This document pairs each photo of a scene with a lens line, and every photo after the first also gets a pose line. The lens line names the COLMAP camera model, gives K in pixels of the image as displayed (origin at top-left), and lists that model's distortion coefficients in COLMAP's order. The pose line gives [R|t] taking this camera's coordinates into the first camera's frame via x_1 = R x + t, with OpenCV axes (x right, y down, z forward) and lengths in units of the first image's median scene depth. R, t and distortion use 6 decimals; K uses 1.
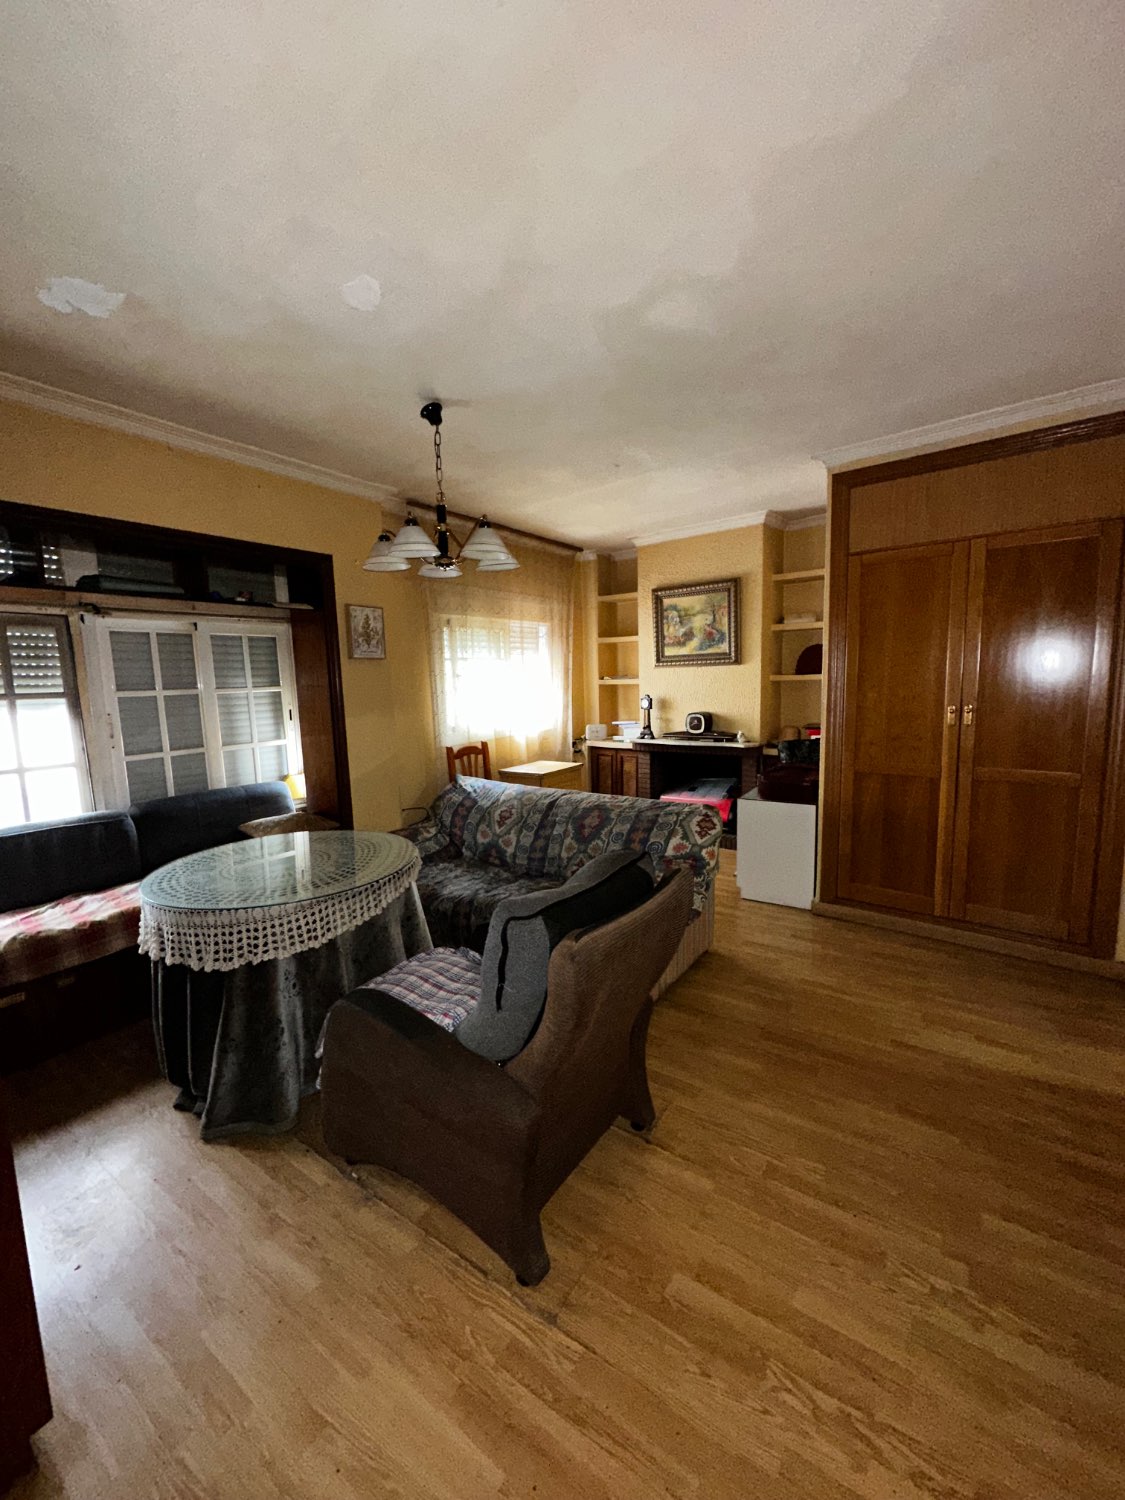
lens RADIAL K [[602.6, 0, 558.1], [0, 602.6, 750.7], [0, 0, 1]] dist [-0.001719, 0.000127]
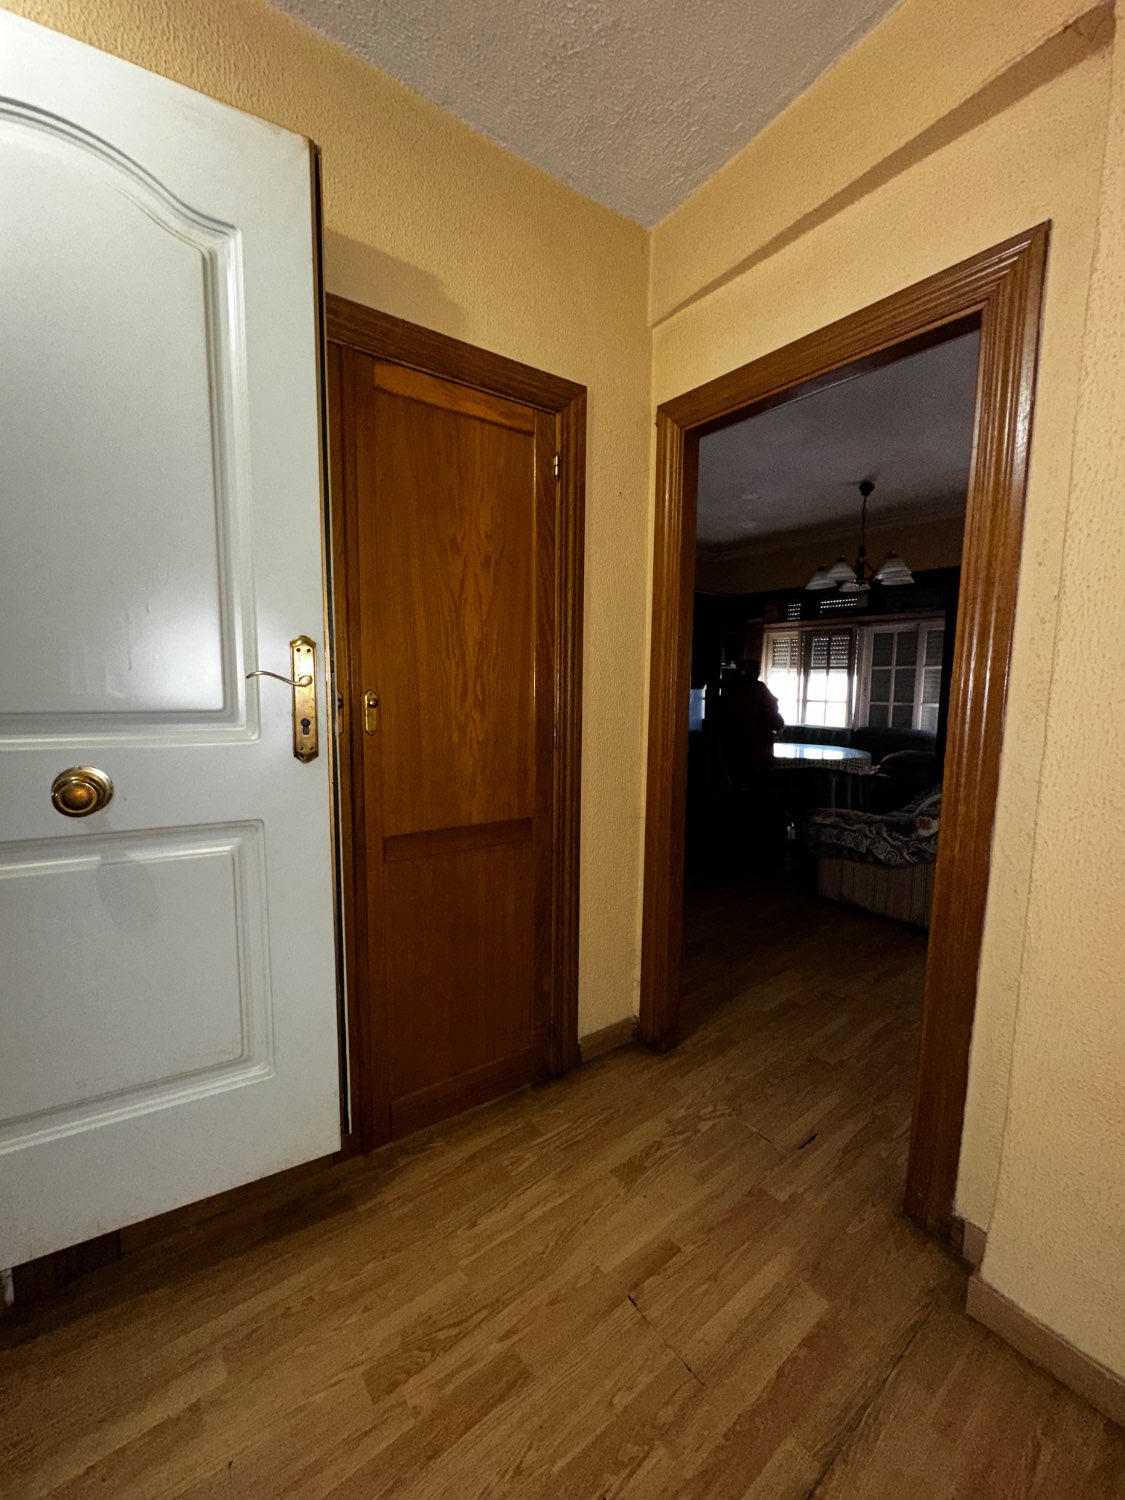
lens RADIAL K [[602.6, 0, 560.6], [0, 602.6, 754.7], [0, 0, 1]] dist [-0.001719, 0.000127]
pose [[-0.307426, 0.137191, -0.941630, 1.400832], [-0.118357, 0.976355, 0.180892, -0.056517], [0.944183, 0.167059, -0.283920, 0.690735]]
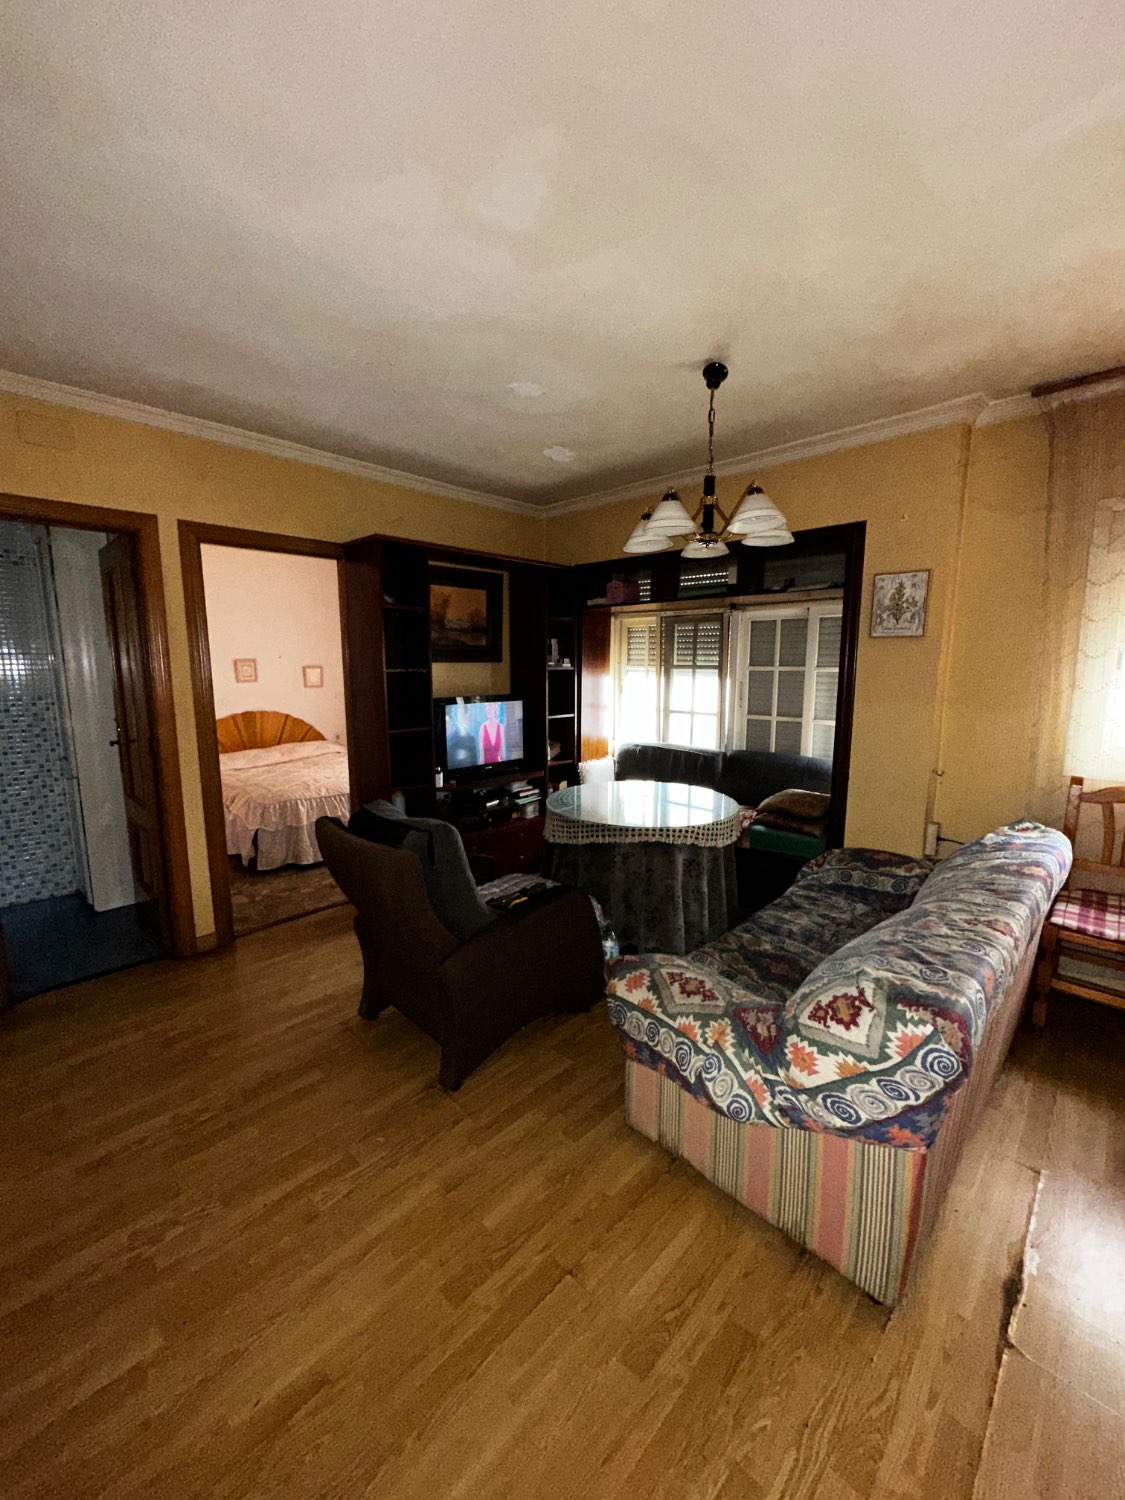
lens RADIAL K [[602.6, 0, 565.3], [0, 602.6, 751.4], [0, 0, 1]] dist [-0.001719, 0.000127]
pose [[-0.173645, 0.171797, -0.969708, 0.705128], [-0.118663, 0.973842, 0.193778, -0.129911], [0.977633, 0.148717, -0.148717, 0.857991]]
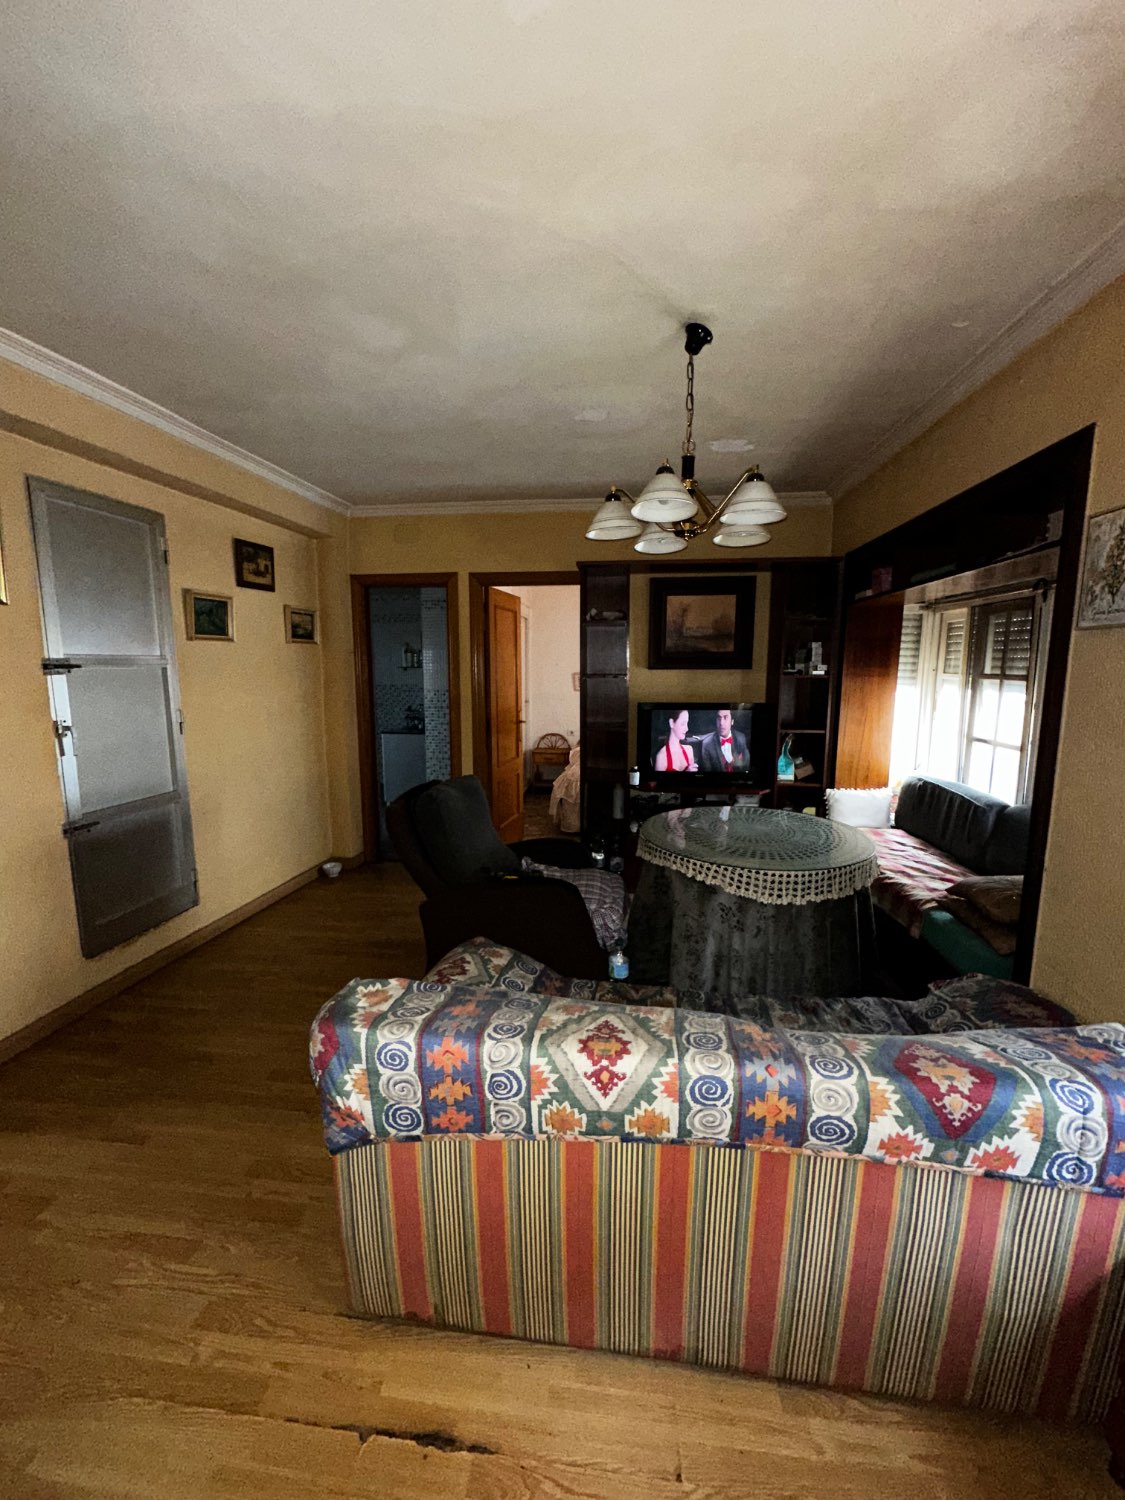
lens RADIAL K [[602.6, 0, 552.7], [0, 602.6, 747.9], [0, 0, 1]] dist [-0.001719, 0.000127]
pose [[-0.890313, 0.088494, -0.446668, 0.312161], [-0.032411, 0.966130, 0.256013, -0.202510], [0.454195, 0.242409, -0.857289, 1.474641]]
